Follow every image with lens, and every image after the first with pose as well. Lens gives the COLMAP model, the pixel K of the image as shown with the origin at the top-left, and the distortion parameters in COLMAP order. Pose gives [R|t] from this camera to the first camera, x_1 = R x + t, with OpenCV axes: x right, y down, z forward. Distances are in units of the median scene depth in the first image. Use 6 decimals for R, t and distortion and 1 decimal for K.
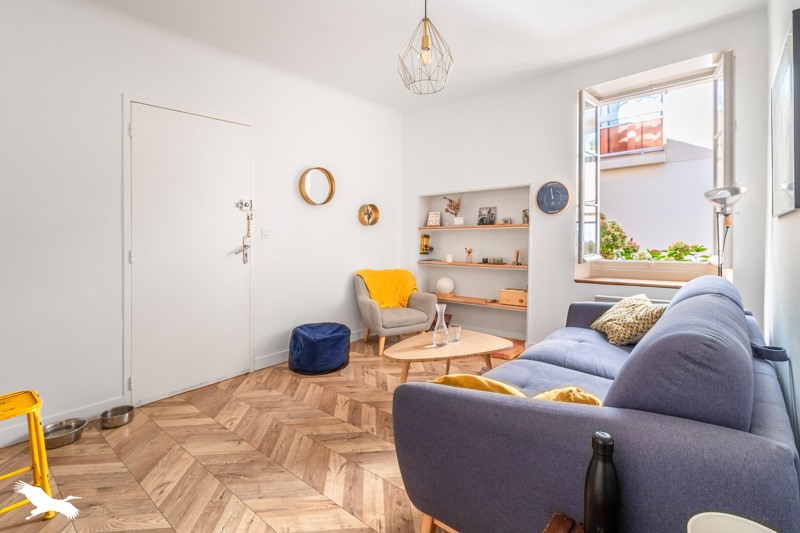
lens RADIAL K [[385.3, 0, 399.4], [0, 385.3, 232.1], [0, 0, 1]] dist [0.000026, -0.000030]
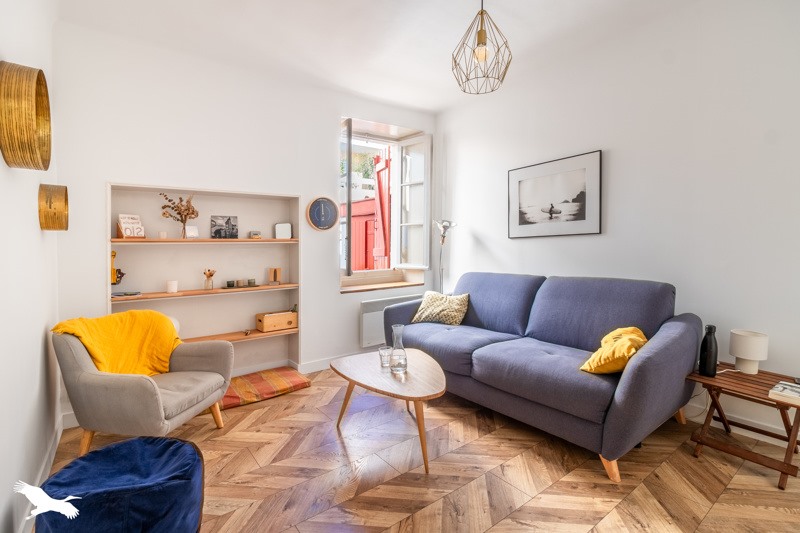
lens RADIAL K [[374.3, 0, 400.0], [0, 374.3, 266.5], [0, 0, 1]] dist [0.001677, 0.000301]
pose [[0.210214, -0.037065, 0.976952, -0.447327], [0.004889, 0.999308, 0.036861, 0.011862], [-0.977643, -0.002973, 0.210250, 0.500868]]
